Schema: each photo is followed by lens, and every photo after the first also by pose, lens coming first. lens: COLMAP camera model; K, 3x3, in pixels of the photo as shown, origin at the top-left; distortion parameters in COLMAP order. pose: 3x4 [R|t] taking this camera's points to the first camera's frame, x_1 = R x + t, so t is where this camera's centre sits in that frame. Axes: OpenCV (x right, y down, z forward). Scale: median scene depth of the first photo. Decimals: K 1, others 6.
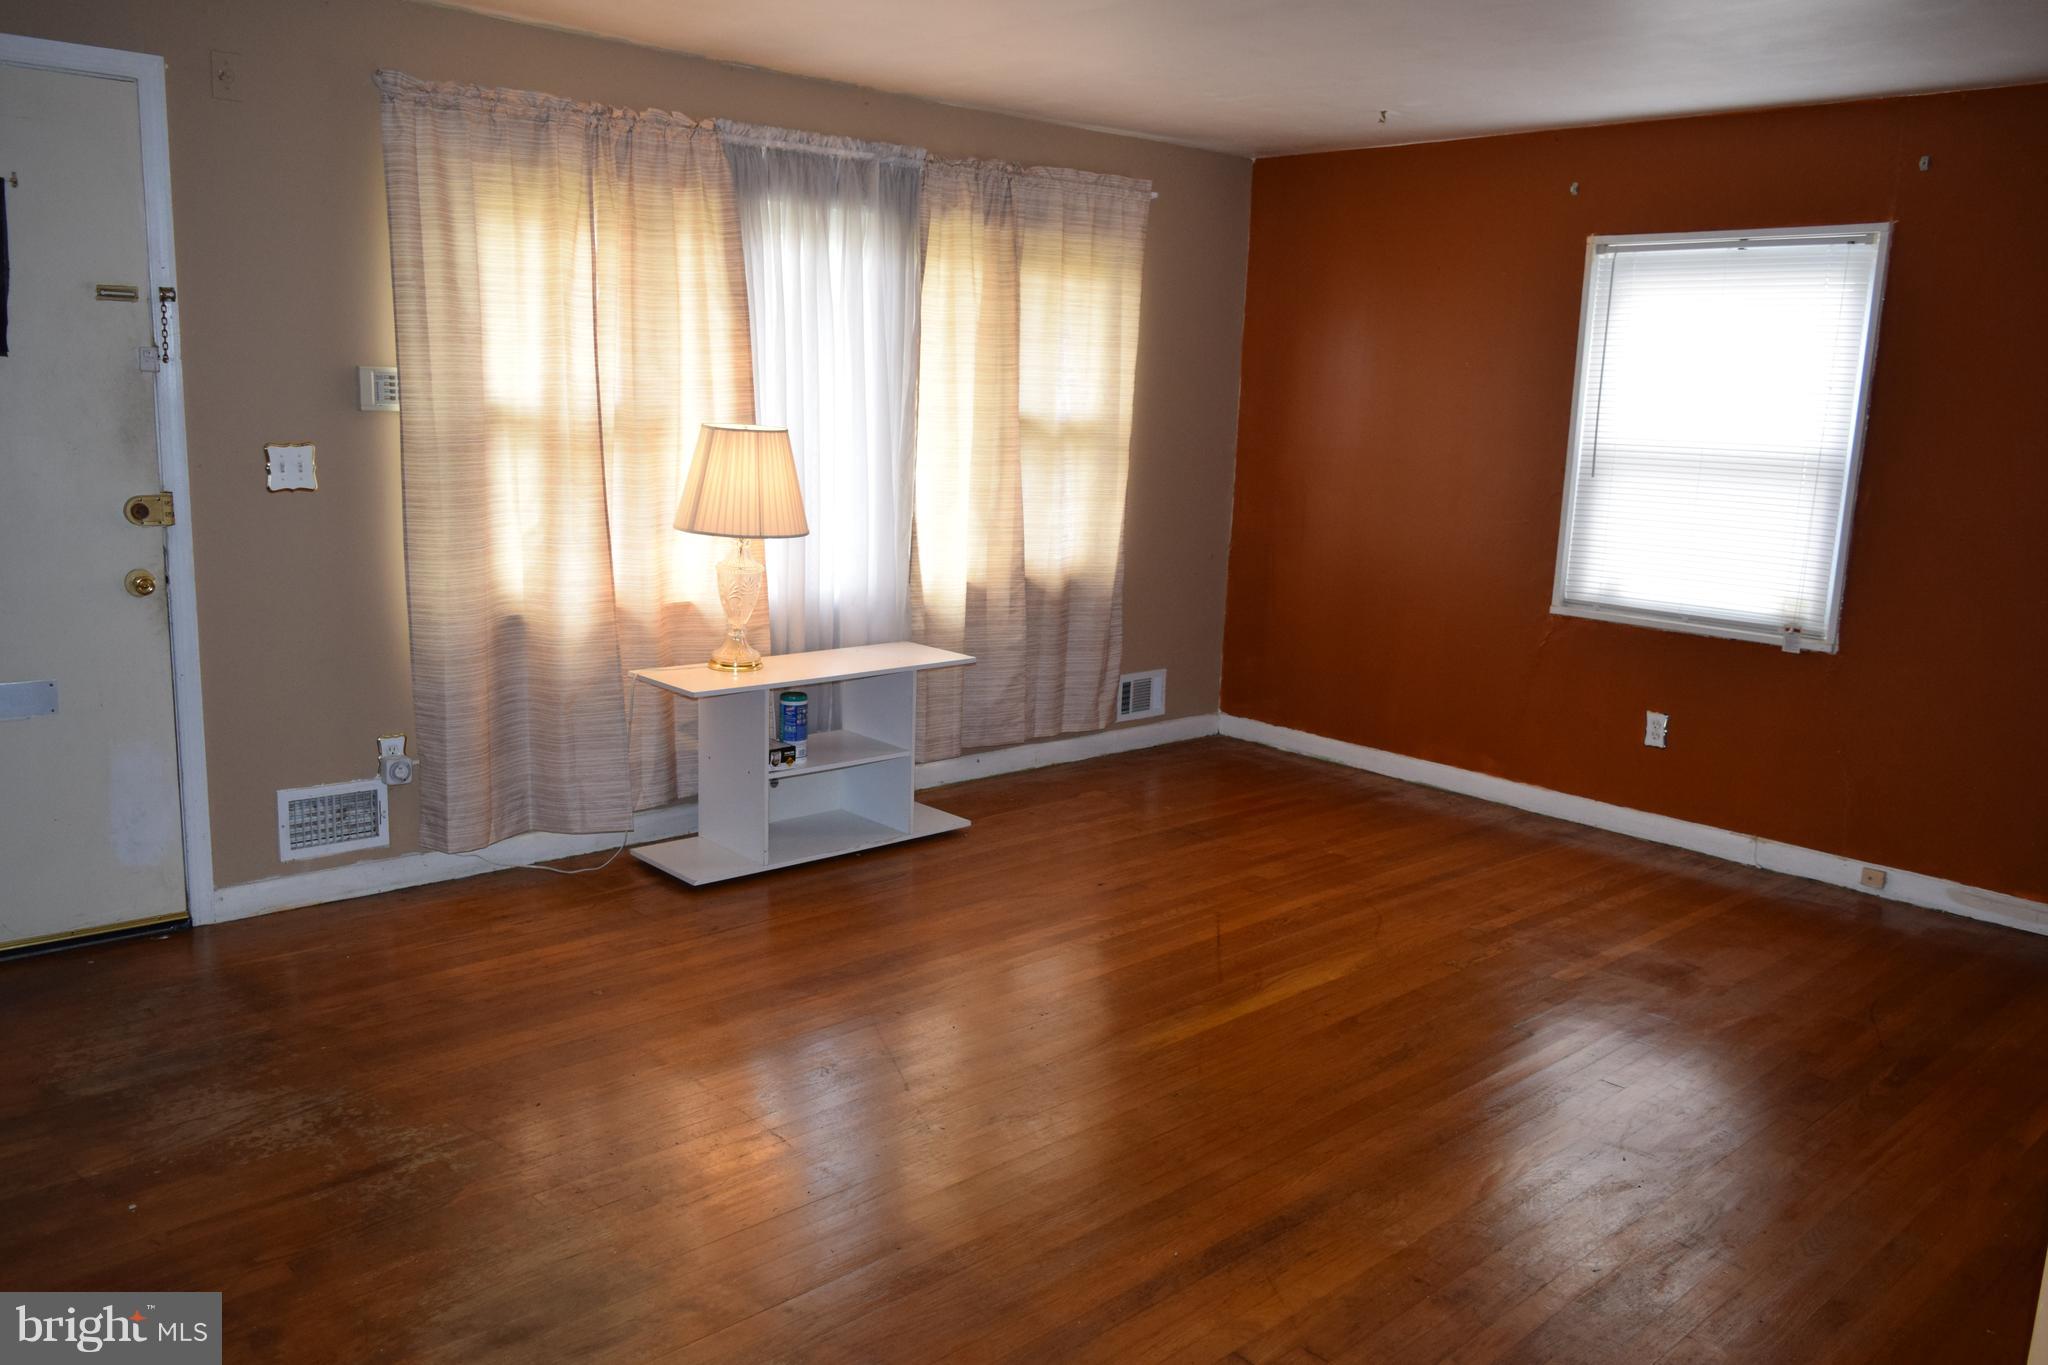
lens RADIAL K [[1582.8, 0, 1029.8], [0, 1582.8, 689.7], [0, 0, 1]] dist [-0.020588, 0.008524]
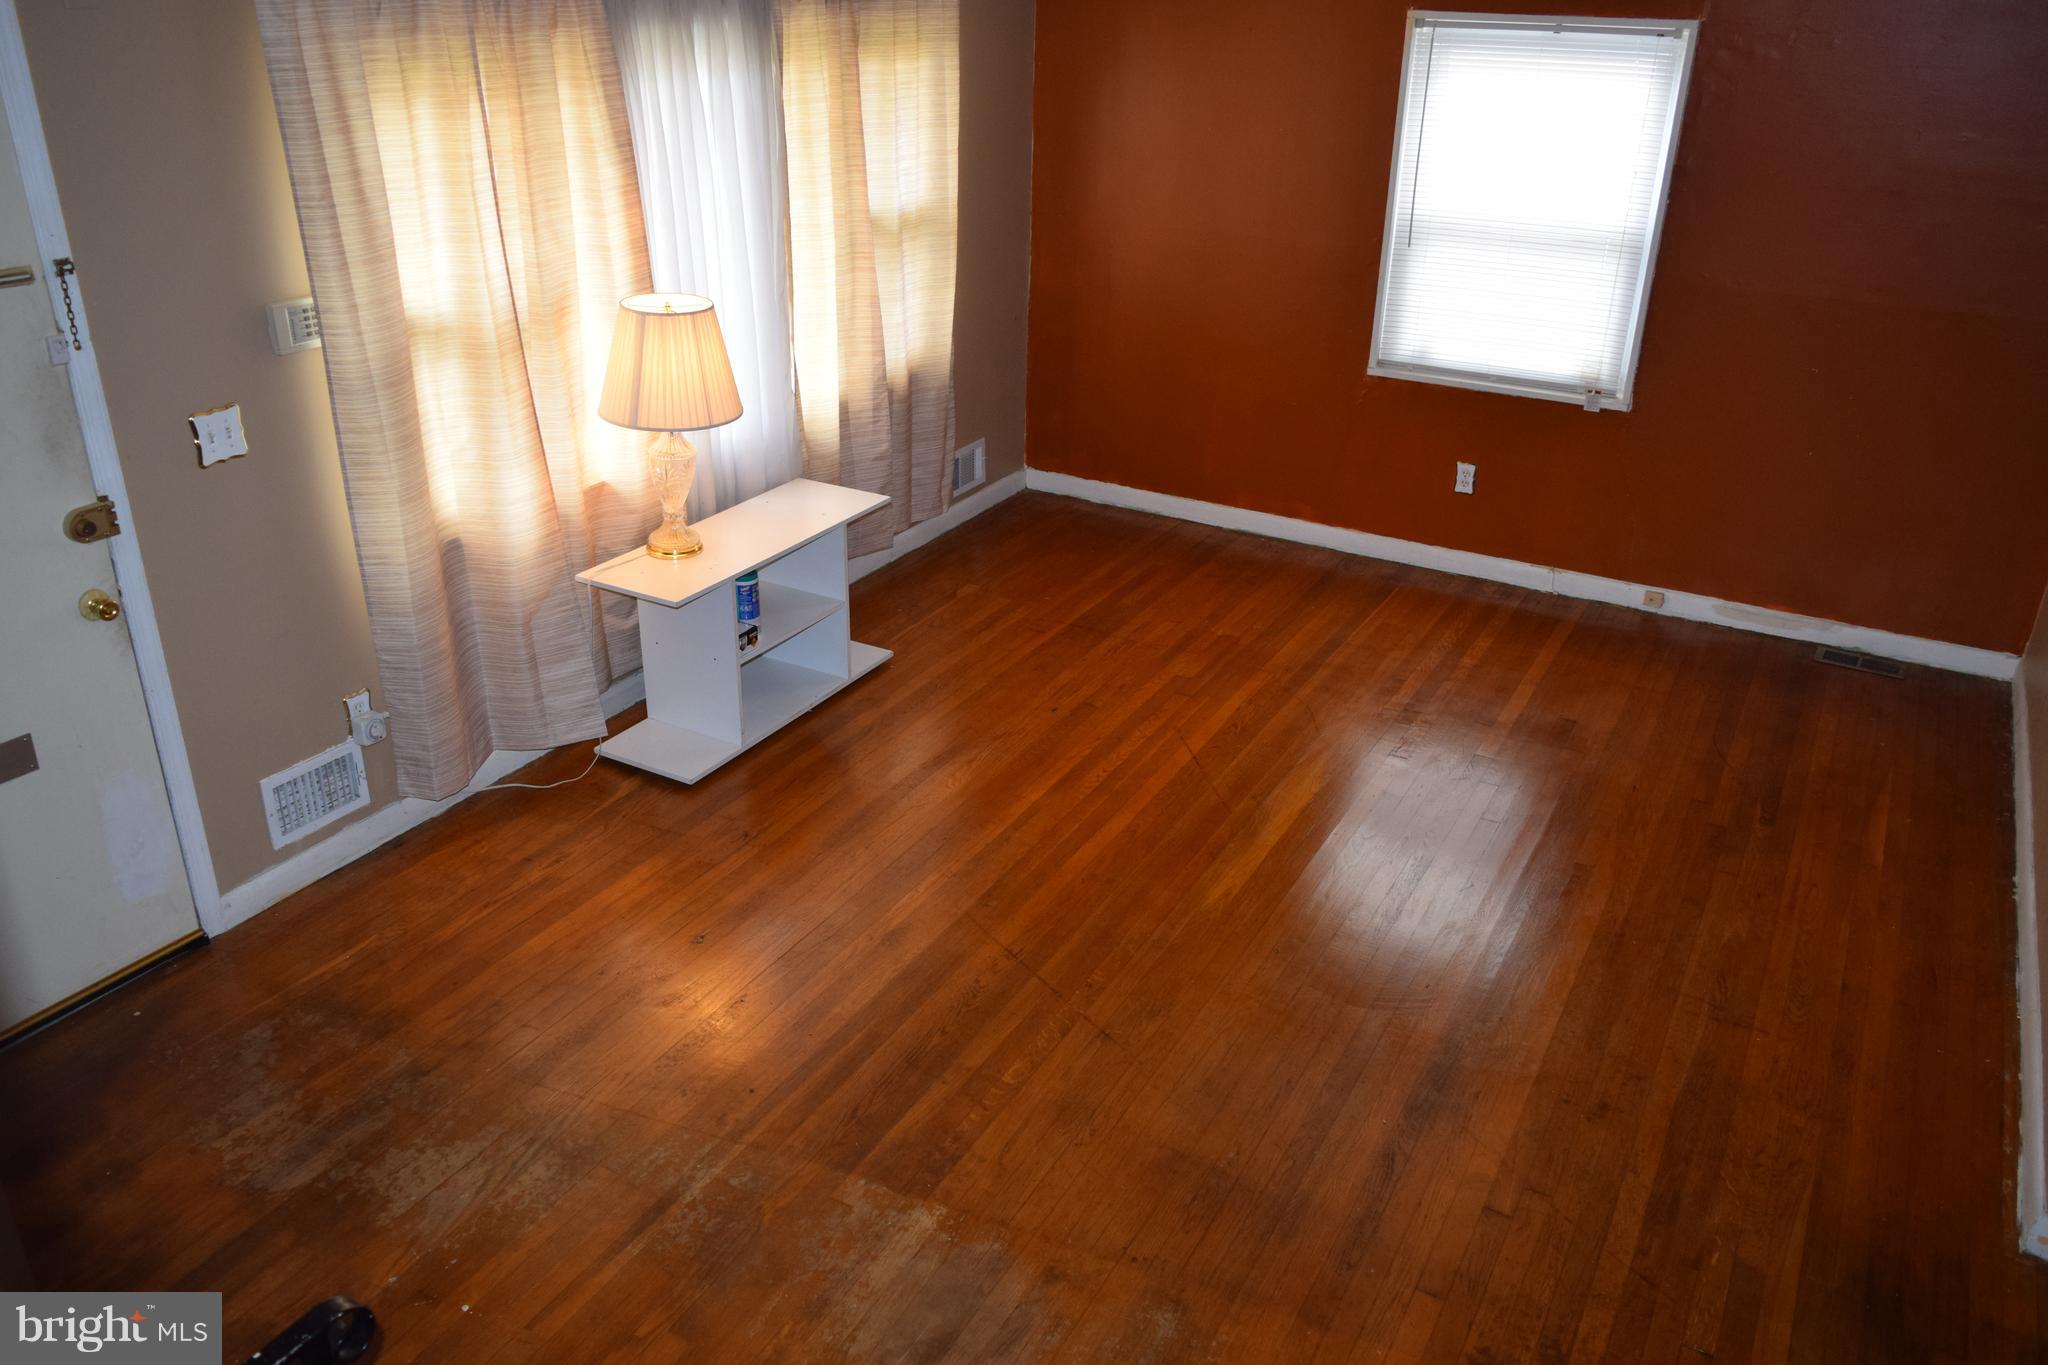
lens RADIAL K [[1582.8, 0, 1028.4], [0, 1582.8, 683.8], [0, 0, 1]] dist [-0.020588, 0.008524]
pose [[0.950775, -0.148970, 0.271725, -0.245968], [0.074940, 0.961375, 0.264845, -0.168844], [-0.300683, -0.231445, 0.925215, 0.022185]]
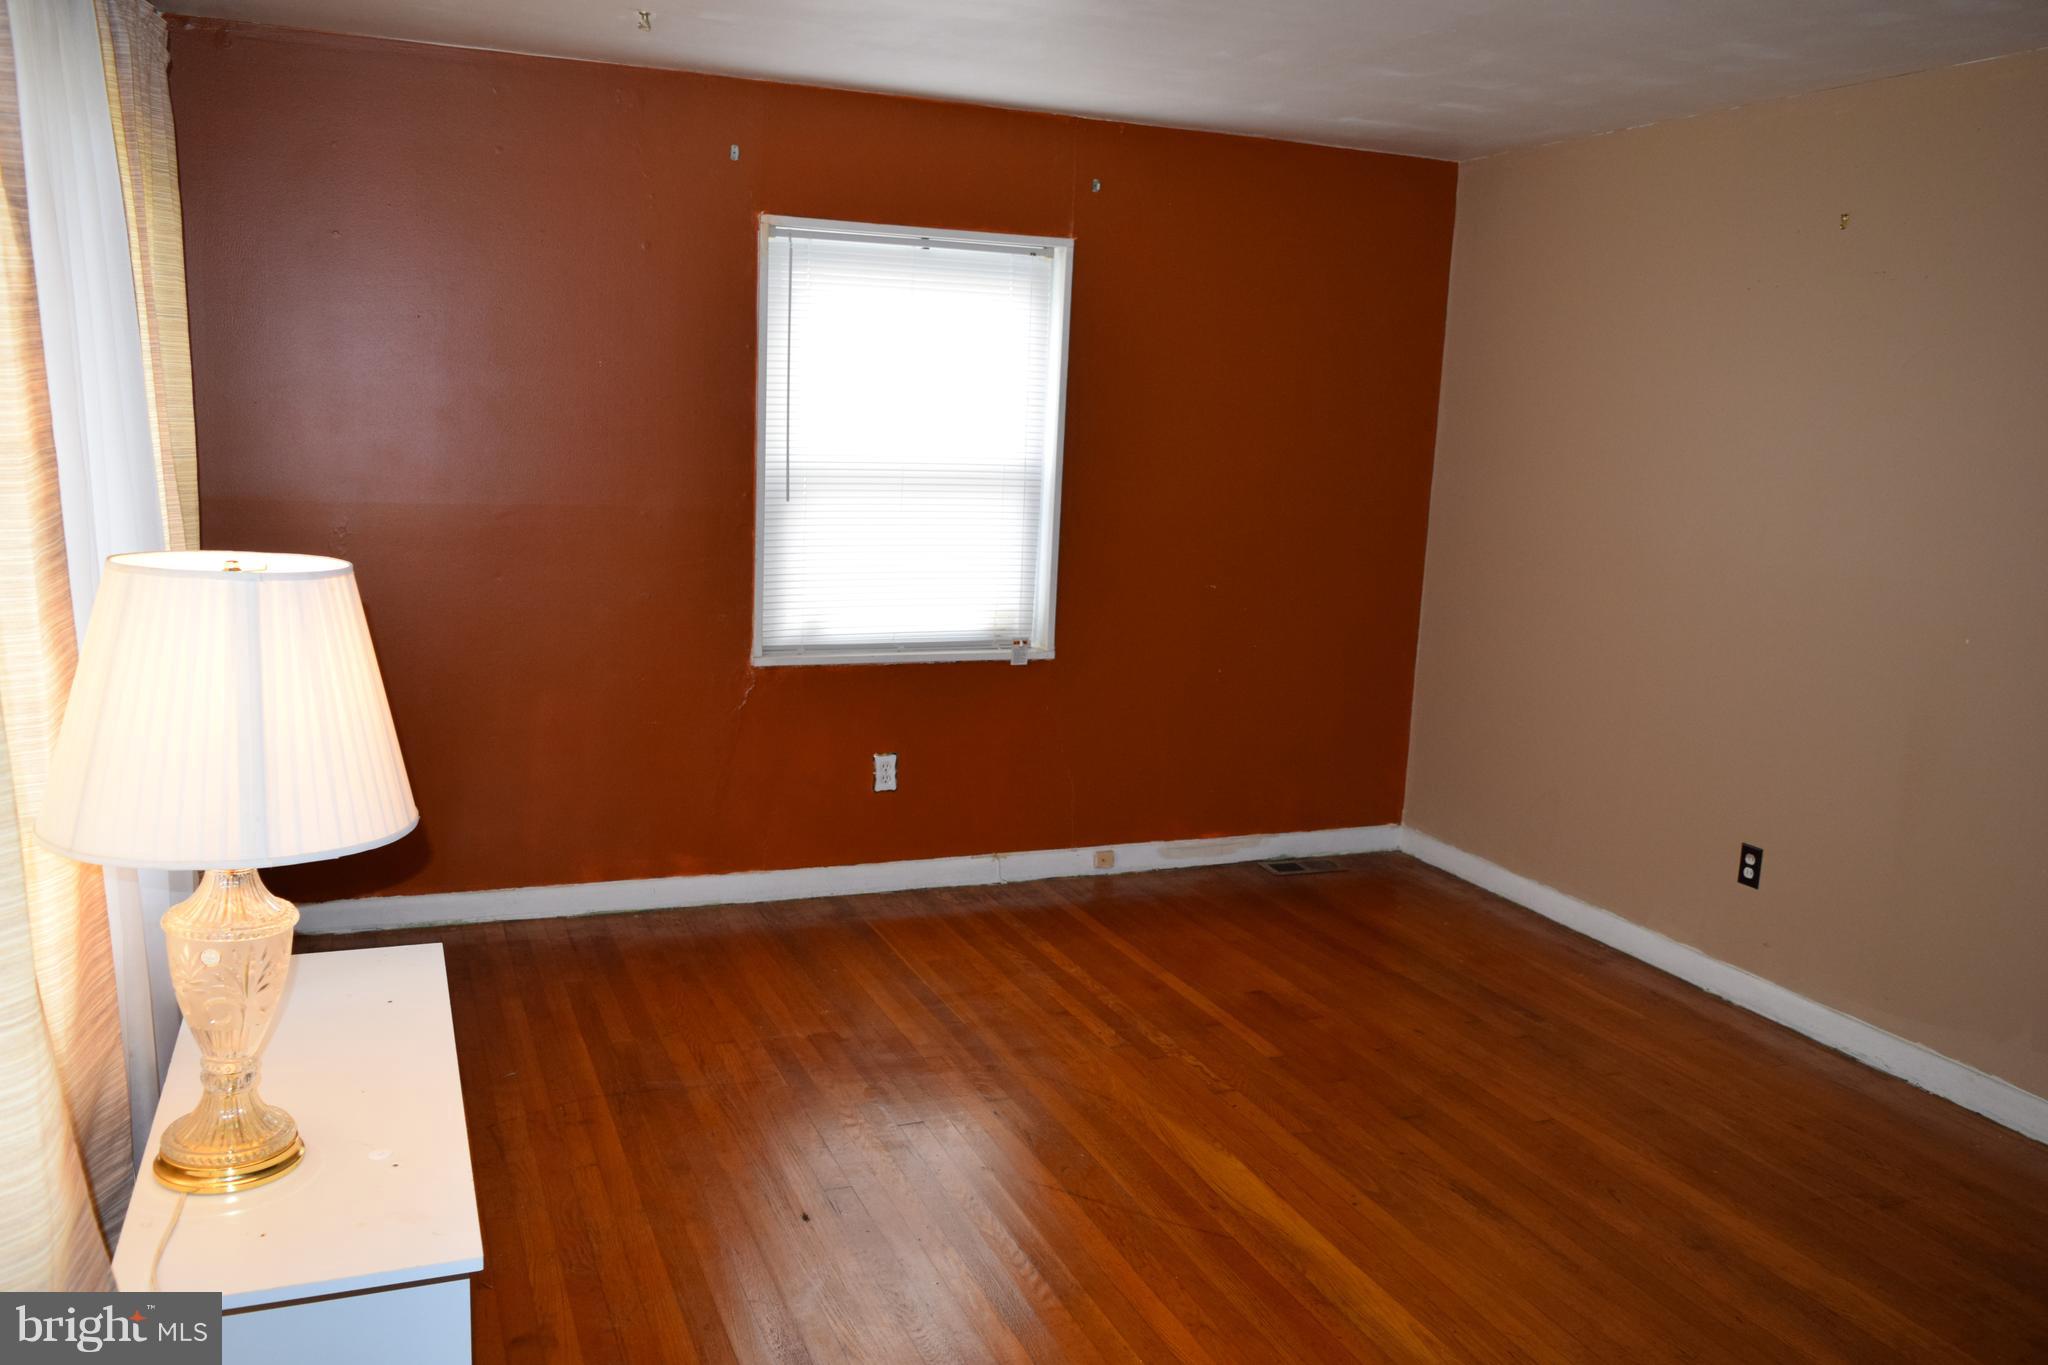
lens RADIAL K [[1582.8, 0, 1022.5], [0, 1582.8, 685.4], [0, 0, 1]] dist [-0.020588, 0.008524]
pose [[0.353589, -0.184193, 0.917087, -0.440145], [0.151256, 0.978777, 0.138265, -0.150556], [-0.923091, 0.089826, 0.373945, 0.633786]]
